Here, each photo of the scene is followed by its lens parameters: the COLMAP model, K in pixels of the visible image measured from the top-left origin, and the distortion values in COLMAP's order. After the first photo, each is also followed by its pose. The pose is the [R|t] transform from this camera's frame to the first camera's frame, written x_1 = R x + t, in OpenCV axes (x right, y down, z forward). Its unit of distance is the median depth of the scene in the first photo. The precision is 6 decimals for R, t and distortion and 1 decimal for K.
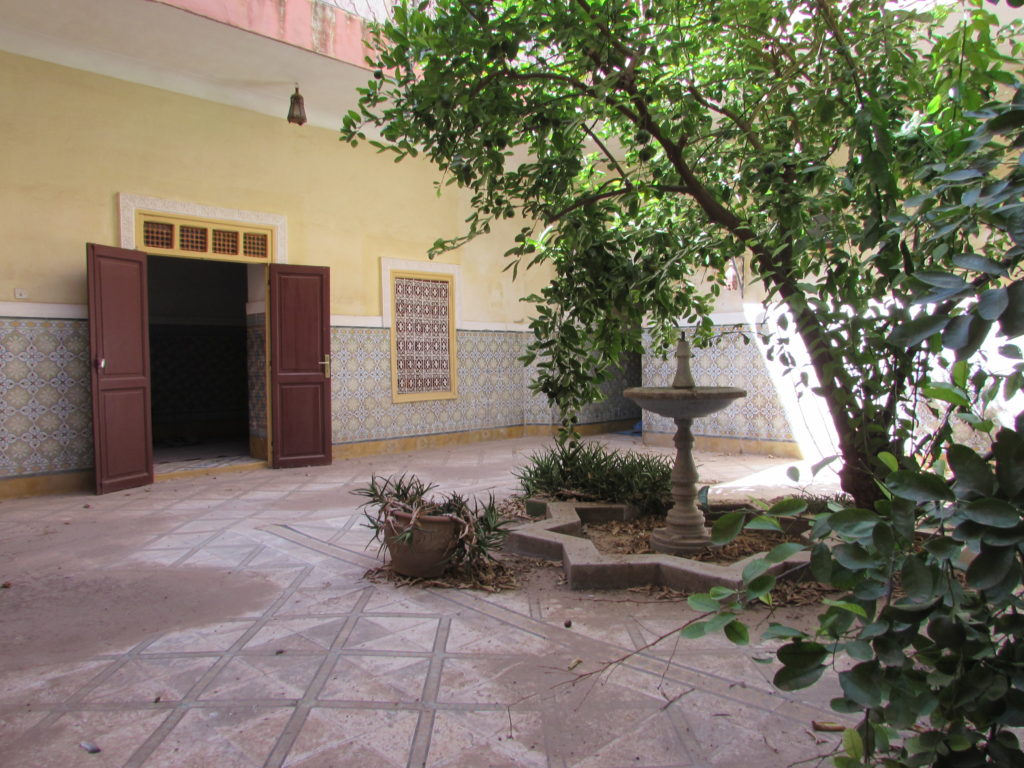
lens RADIAL K [[721.1, 0, 514.7], [0, 721.1, 387.0], [0, 0, 1]] dist [-0.052830, 0.034987]
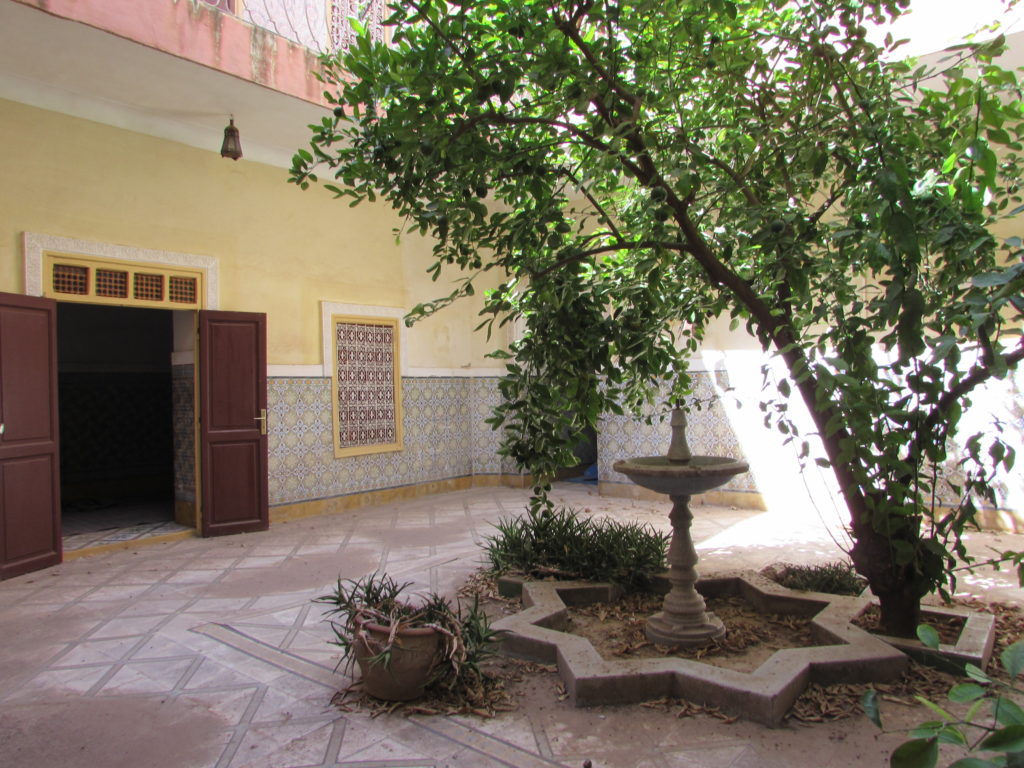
lens RADIAL K [[721.1, 0, 514.7], [0, 721.1, 387.0], [0, 0, 1]] dist [-0.052830, 0.034987]
pose [[0.994669, -0.008438, 0.102774, -0.057906], [0.012559, 0.999140, -0.039519, -0.051385], [-0.102352, 0.040599, 0.993919, 0.096816]]
